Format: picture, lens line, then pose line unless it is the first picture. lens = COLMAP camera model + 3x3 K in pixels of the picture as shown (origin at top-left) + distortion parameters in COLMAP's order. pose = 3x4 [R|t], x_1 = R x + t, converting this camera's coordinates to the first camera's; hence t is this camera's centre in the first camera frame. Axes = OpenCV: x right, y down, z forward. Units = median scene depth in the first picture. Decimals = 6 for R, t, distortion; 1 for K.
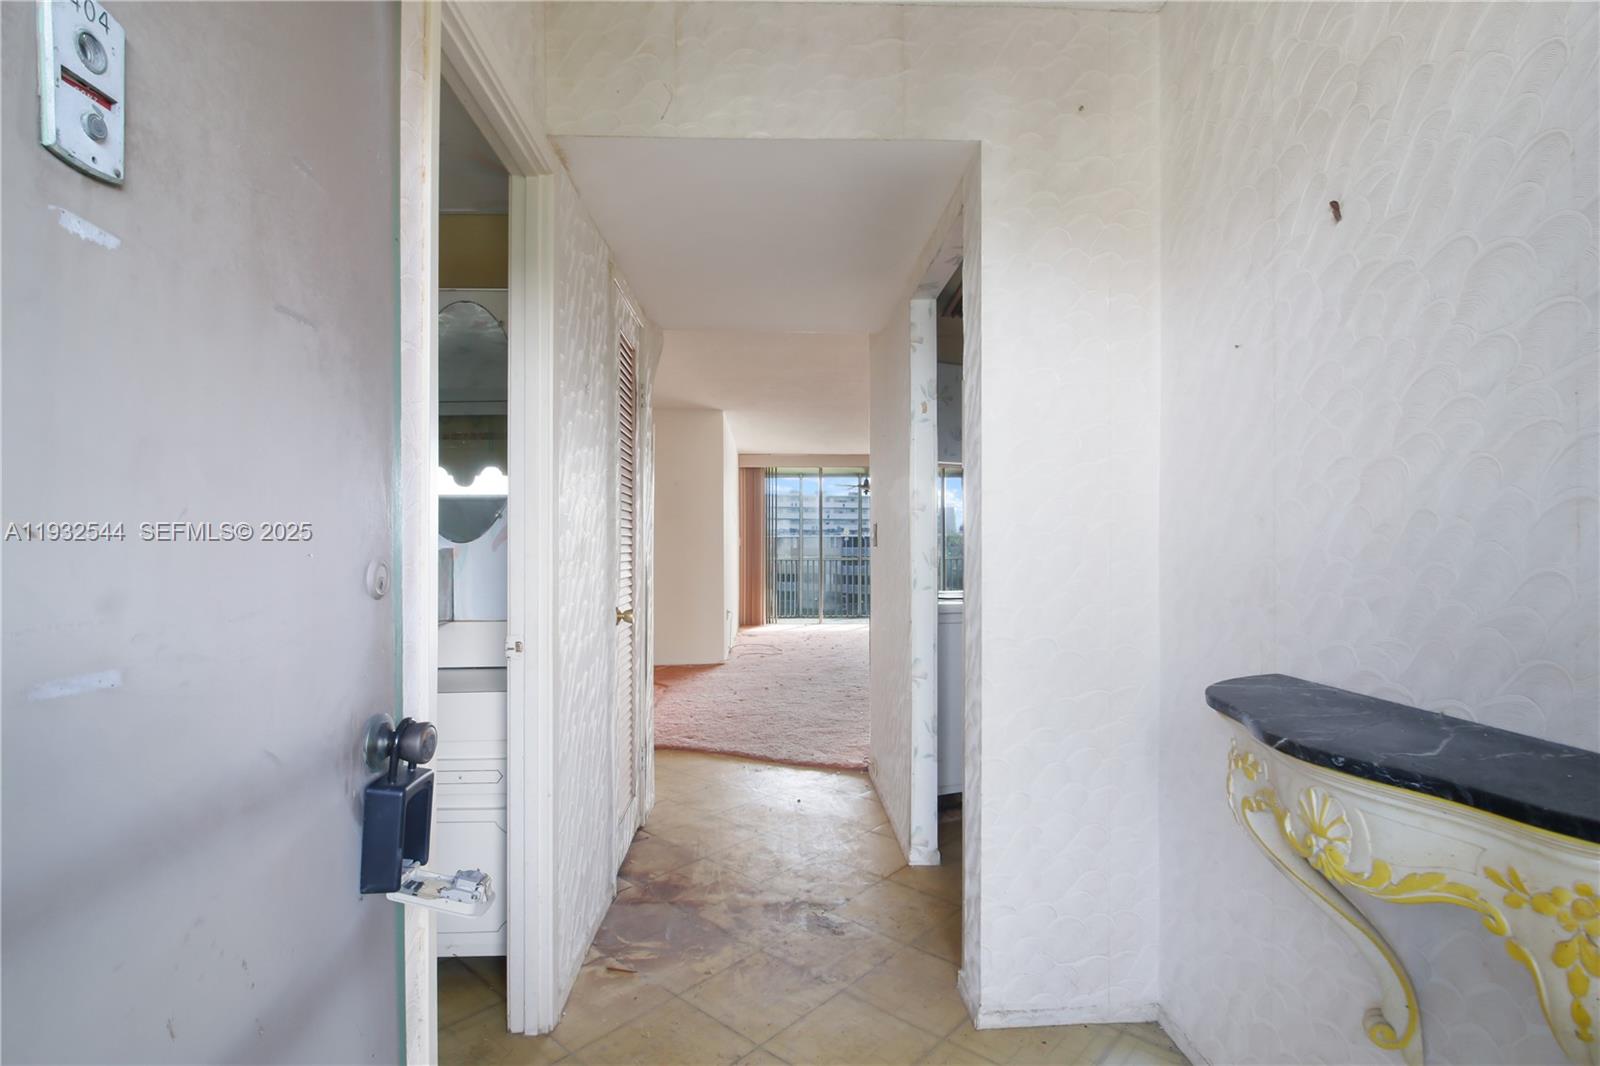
lens RADIAL K [[740.5, 0, 797.2], [0, 740.5, 542.2], [0, 0, 1]] dist [-0.000347, -0.000381]
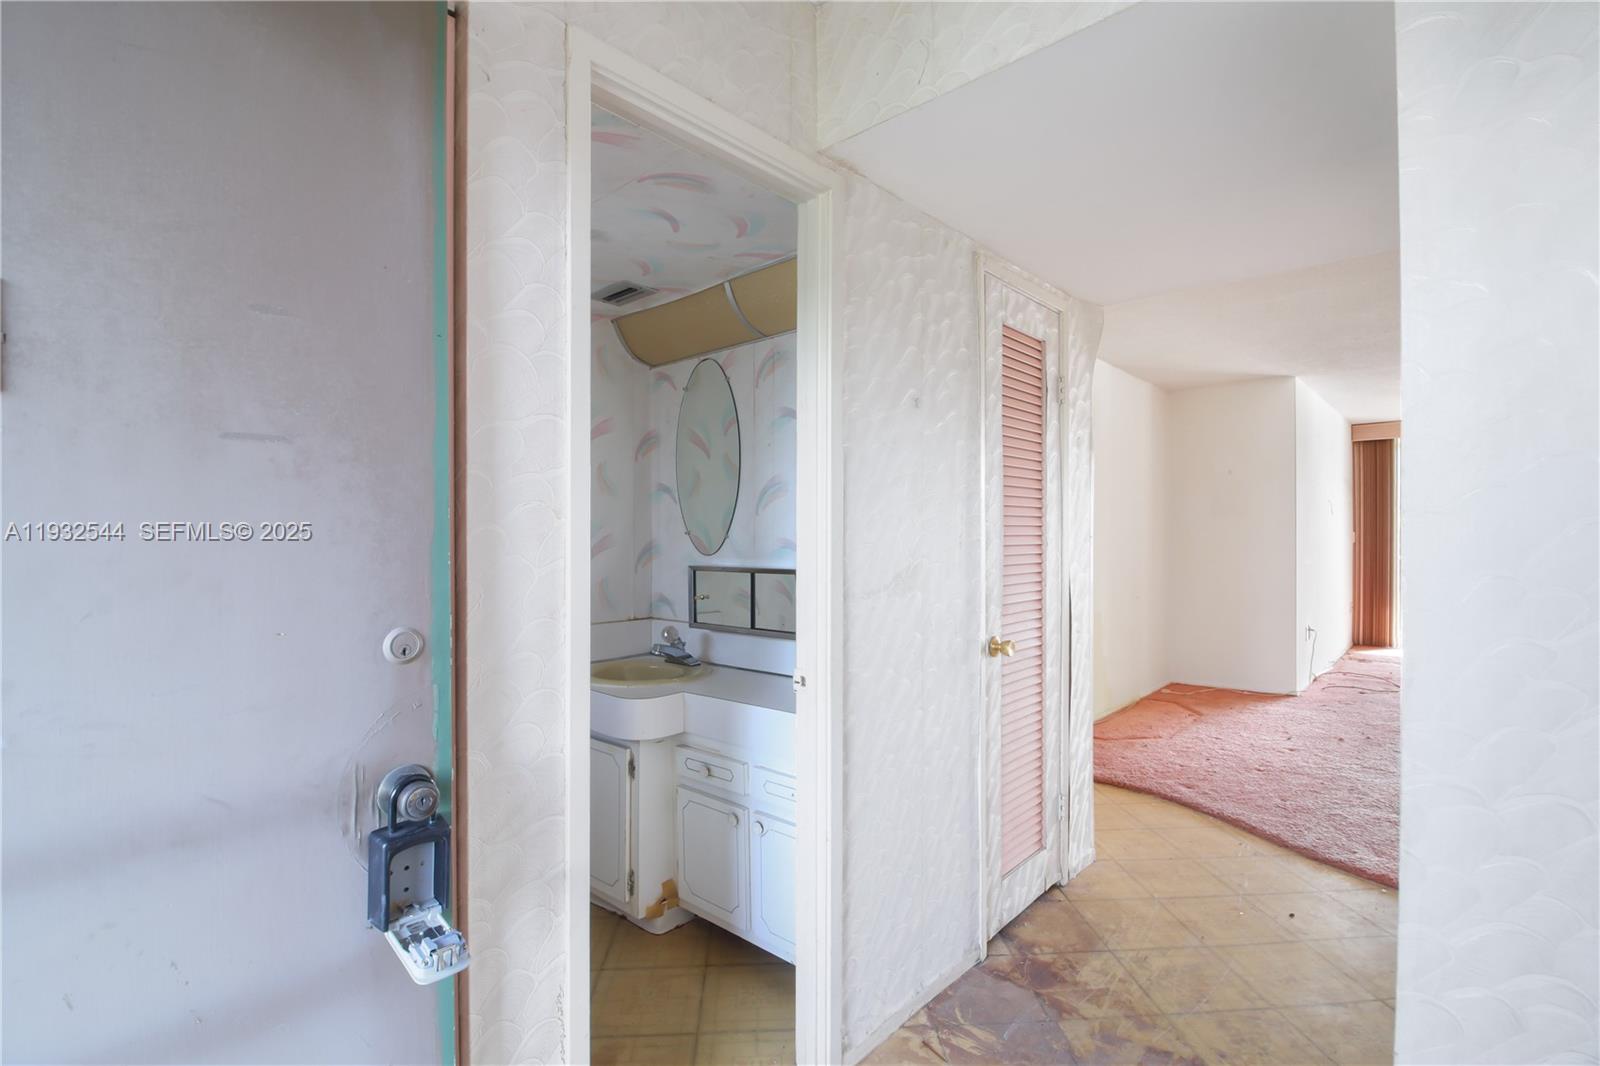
lens RADIAL K [[738.1, 0, 808.4], [0, 738.1, 537.4], [0, 0, 1]] dist [0.007879, -0.016357]
pose [[0.721516, 0.000540, -0.692398, 0.212908], [0.005269, 0.999966, 0.006270, -0.039099], [0.692378, -0.008173, 0.721489, 0.202360]]
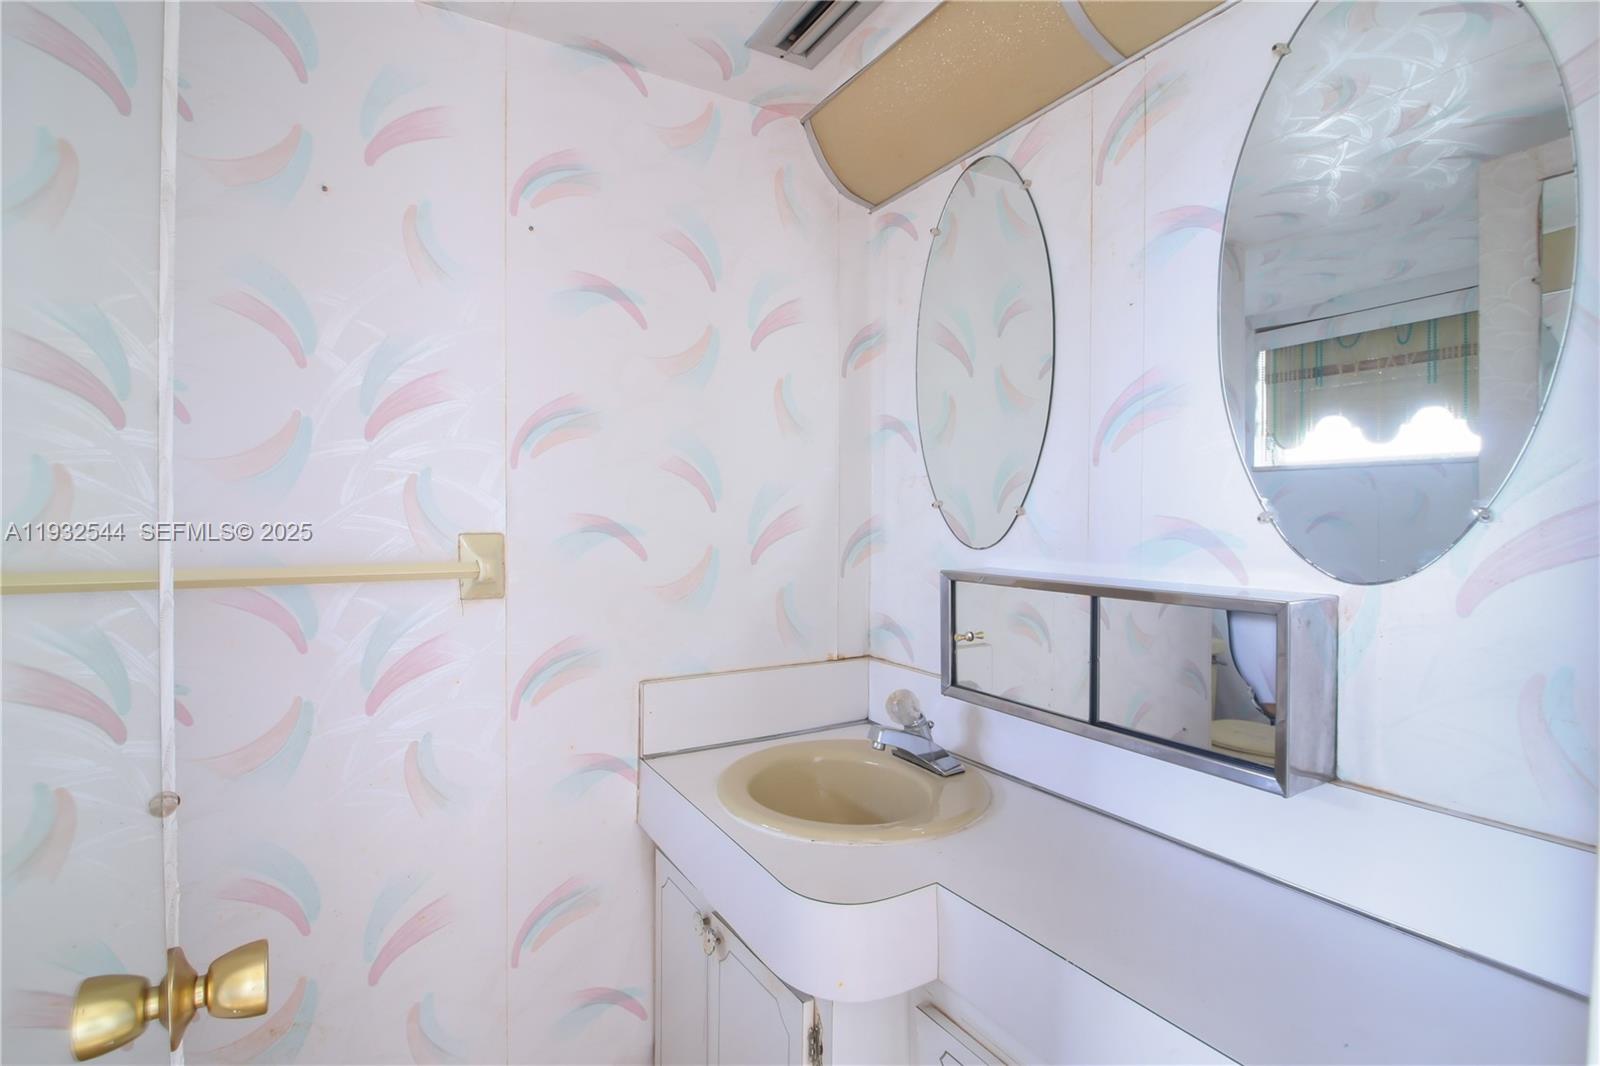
lens RADIAL K [[765.3, 0, 800.0], [0, 765.3, 533.0], [0, 0, 1]] dist [0.003038, -0.018231]
pose [[0.476238, 0.023968, -0.878990, -0.224379], [0.001468, 0.999605, 0.028053, -0.034635], [0.879315, -0.014650, 0.476015, 0.506878]]
